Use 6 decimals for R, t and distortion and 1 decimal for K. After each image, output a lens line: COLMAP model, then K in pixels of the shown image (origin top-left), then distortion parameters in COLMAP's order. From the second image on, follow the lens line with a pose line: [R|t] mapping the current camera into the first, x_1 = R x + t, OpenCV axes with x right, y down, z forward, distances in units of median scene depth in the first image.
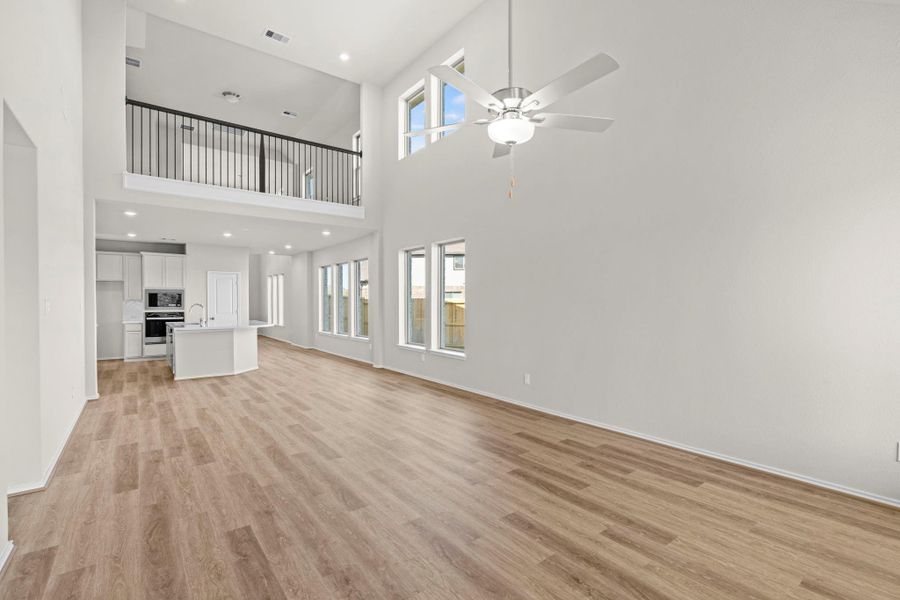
lens RADIAL K [[413.4, 0, 456.4], [0, 413.4, 304.9], [0, 0, 1]] dist [-0.004994, -0.000040]
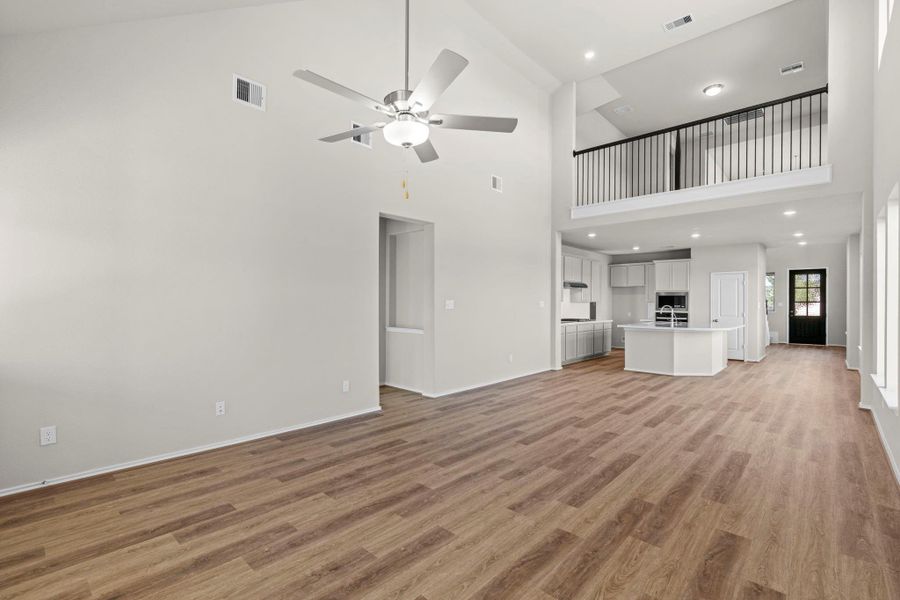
lens RADIAL K [[413.4, 0, 449.3], [0, 413.4, 301.6], [0, 0, 1]] dist [-0.004994, -0.000040]
pose [[0.164127, -0.000887, -0.986439, 0.321016], [-0.014000, 0.999897, -0.003229, -0.000462], [0.986340, 0.014340, 0.164098, 0.260937]]
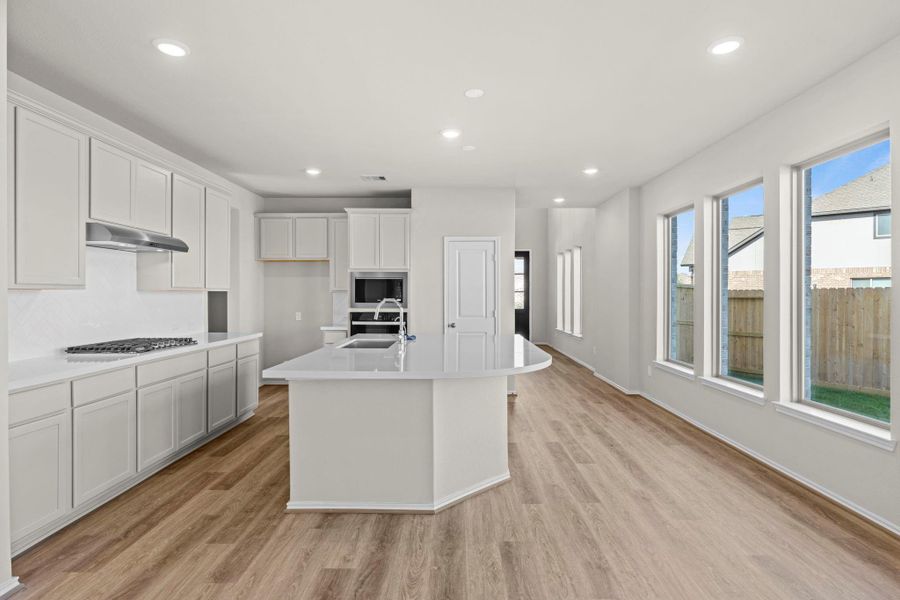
lens RADIAL K [[466.8, 0, 451.5], [0, 466.8, 299.4], [0, 0, 1]] dist [-0.006720, -0.000866]
pose [[0.783916, 0.007678, -0.620820, -0.261410], [-0.007284, 0.999968, 0.003170, -0.003321], [0.620824, 0.002037, 0.783947, 0.631370]]
